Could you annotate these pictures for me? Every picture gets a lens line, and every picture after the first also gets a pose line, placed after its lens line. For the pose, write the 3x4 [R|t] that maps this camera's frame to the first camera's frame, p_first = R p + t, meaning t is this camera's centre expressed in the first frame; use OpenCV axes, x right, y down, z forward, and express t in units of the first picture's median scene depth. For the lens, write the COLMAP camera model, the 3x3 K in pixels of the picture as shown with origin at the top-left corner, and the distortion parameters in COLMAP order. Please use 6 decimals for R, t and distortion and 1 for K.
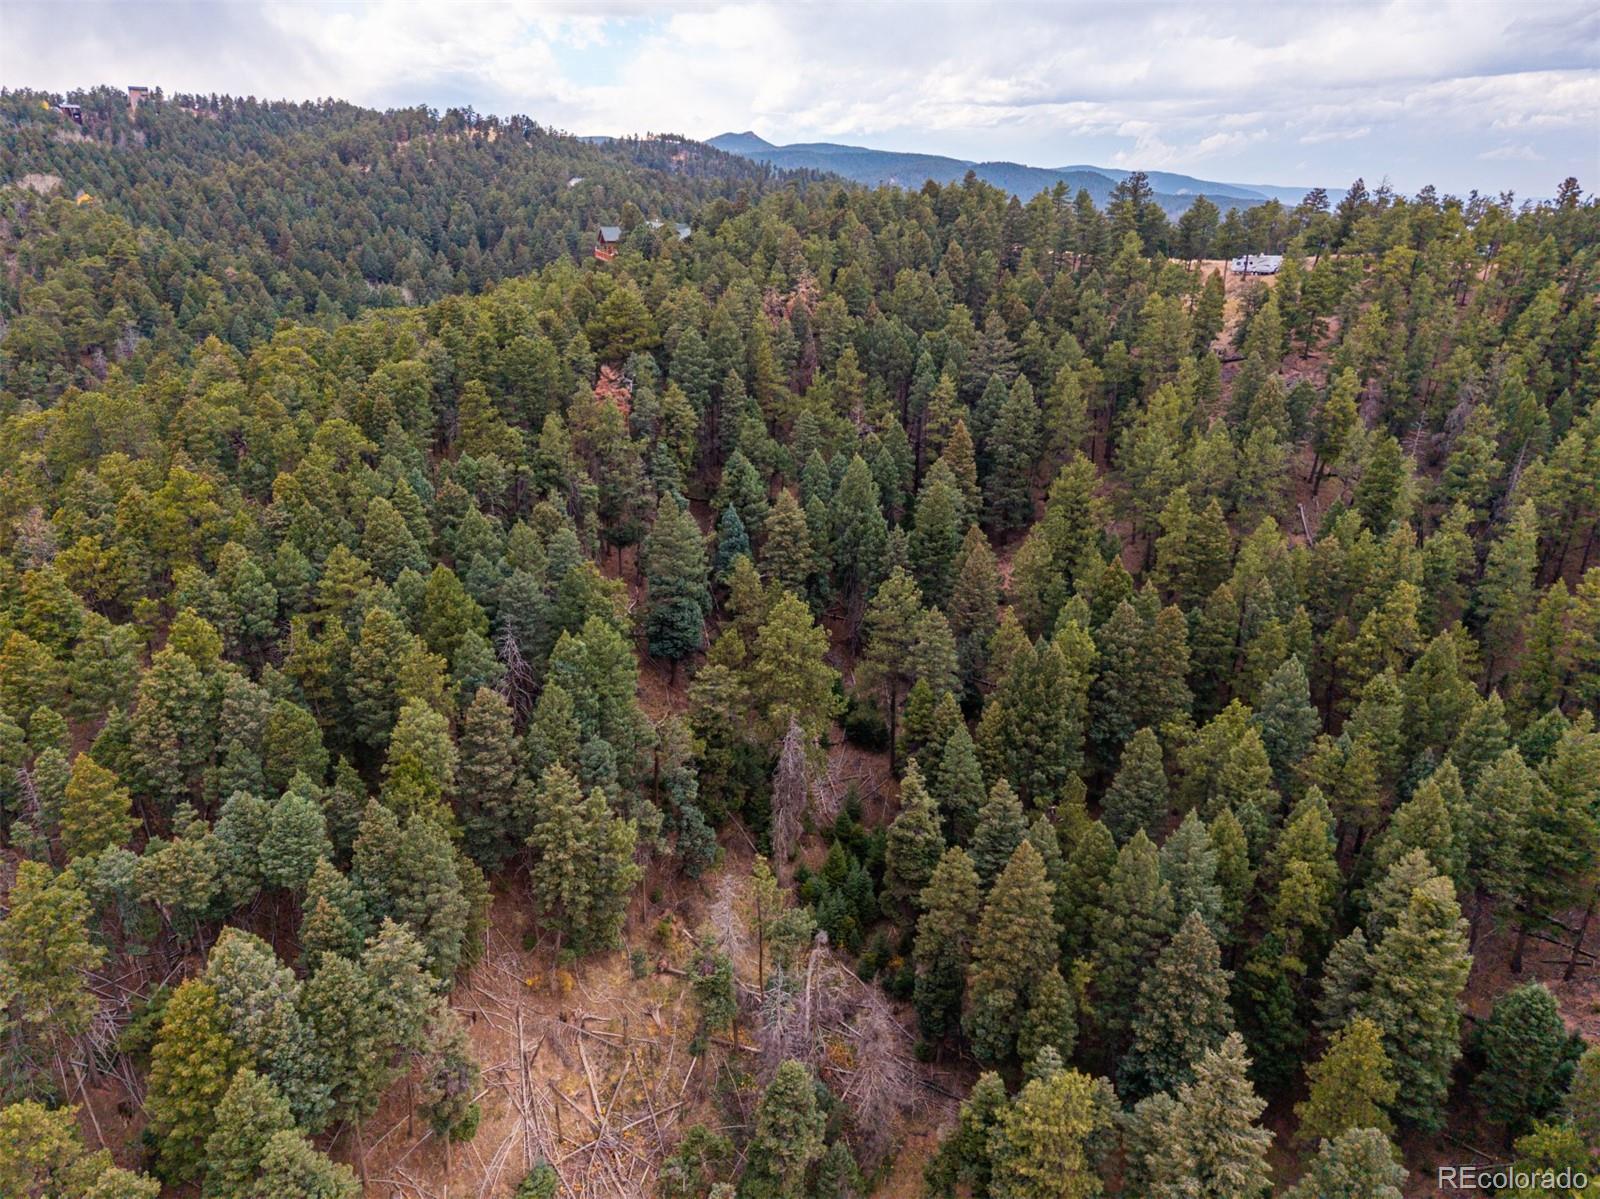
lens RADIAL K [[1087.2, 0, 800.0], [0, 1087.2, 599.5], [0, 0, 1]] dist [0.041315, -0.052752]
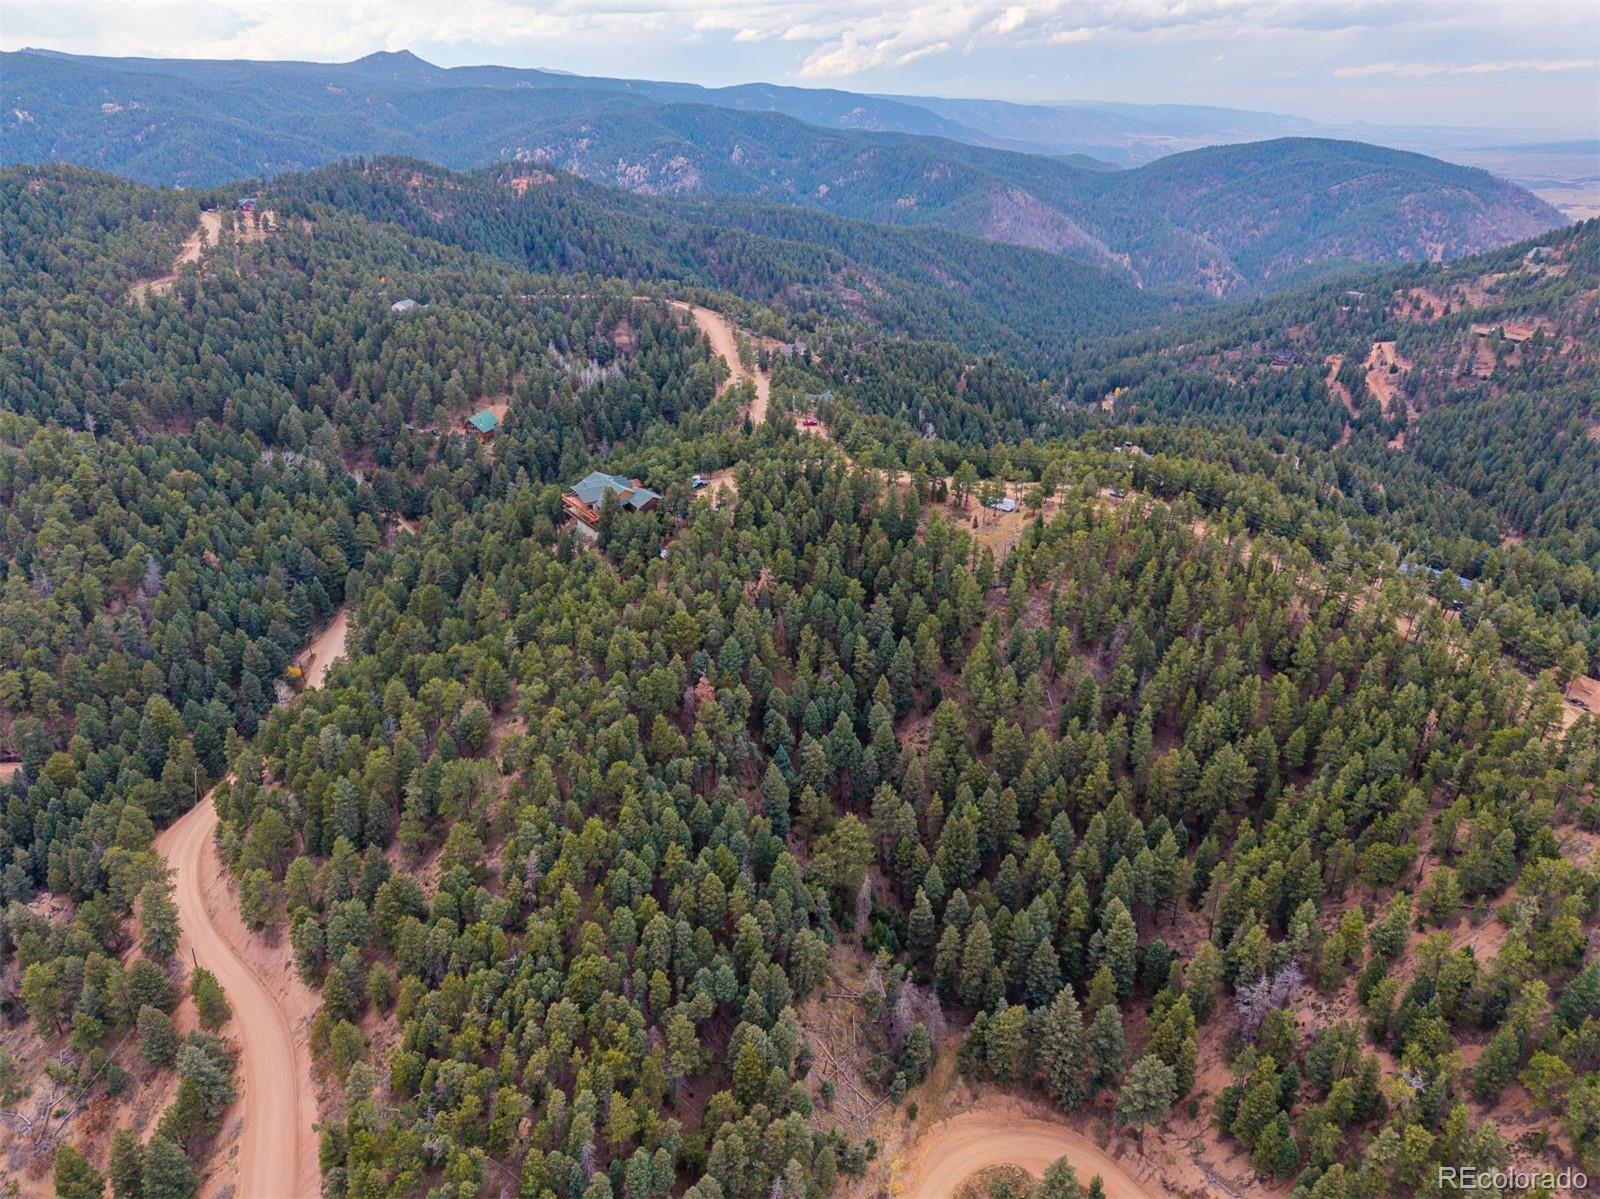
lens RADIAL K [[1092.6, 0, 800.0], [0, 1092.6, 599.5], [0, 0, 1]] dist [0.006567, 0.001527]
pose [[0.962810, -0.123222, 0.240444, -0.716203], [0.107383, 0.991157, 0.077949, -0.761949], [-0.247923, -0.049230, 0.967528, -1.325114]]
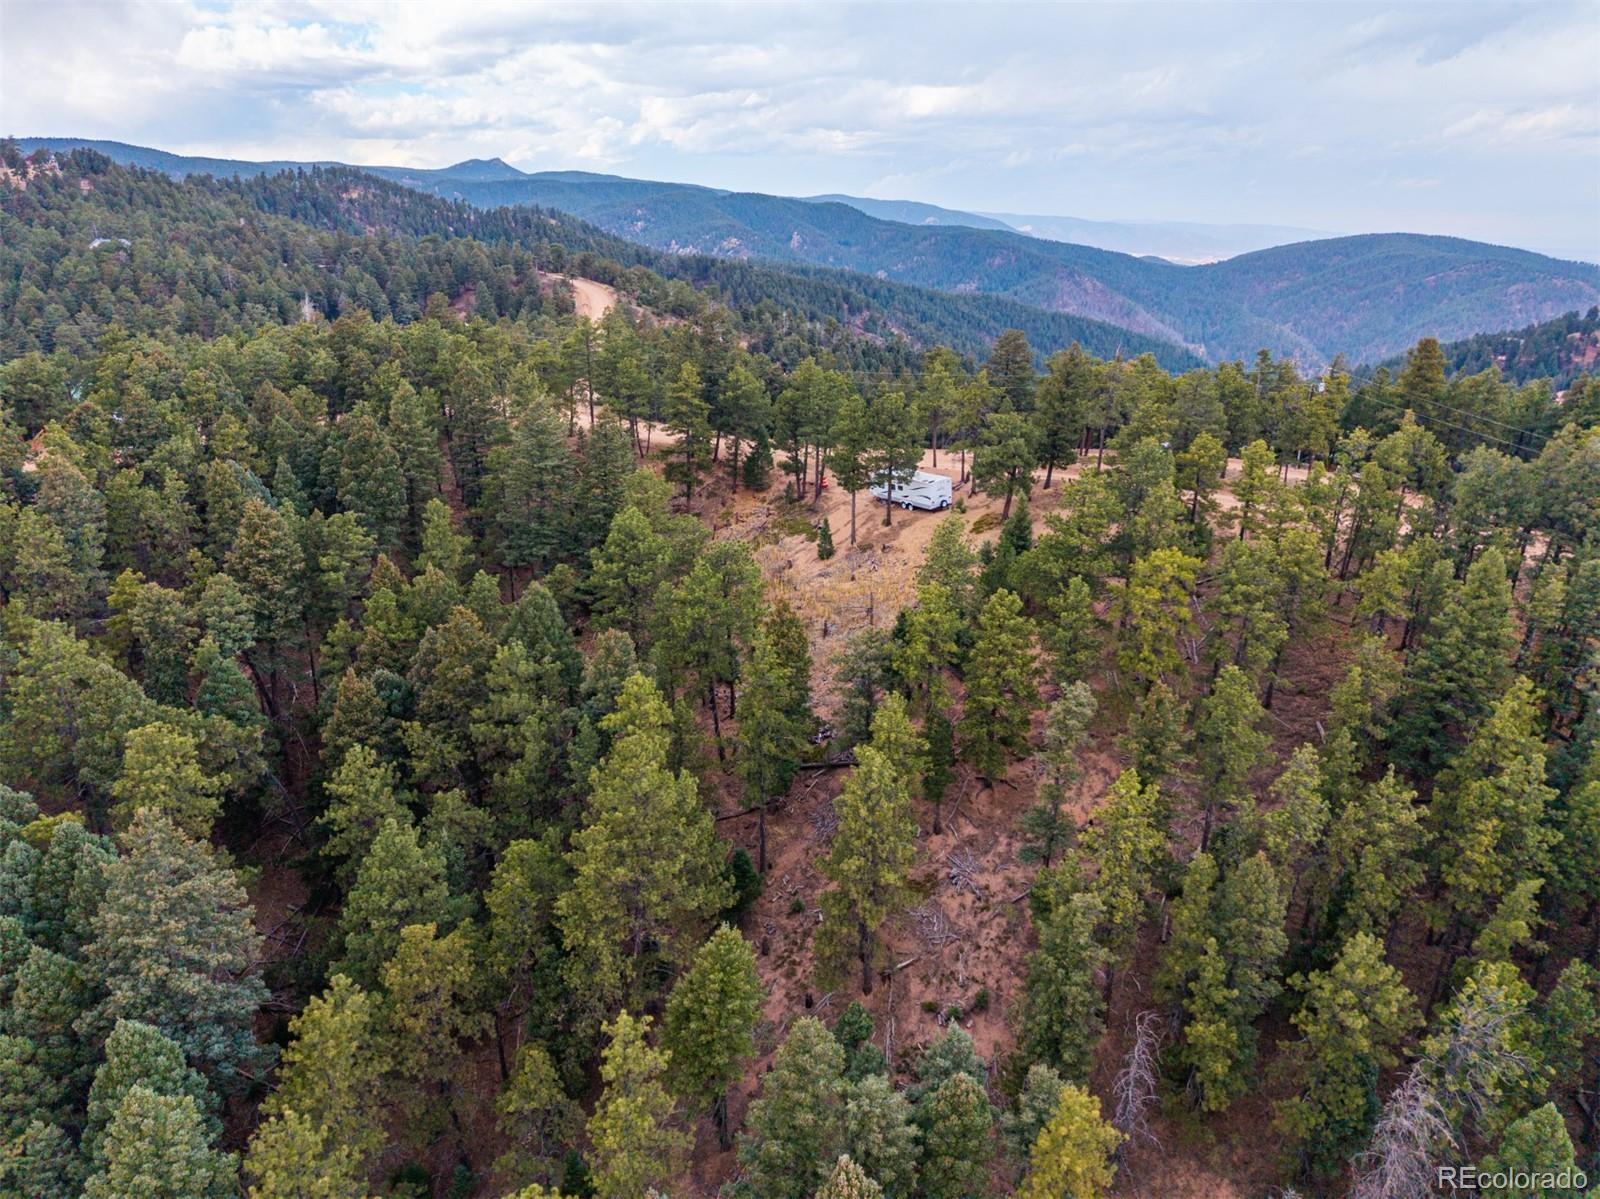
lens RADIAL K [[1092.6, 0, 800.0], [0, 1092.6, 599.5], [0, 0, 1]] dist [0.006567, 0.001527]
pose [[0.978548, -0.067589, 0.194615, 0.595472], [0.071933, 0.997292, -0.015334, -0.580266], [-0.193051, 0.029005, 0.980760, 1.122316]]
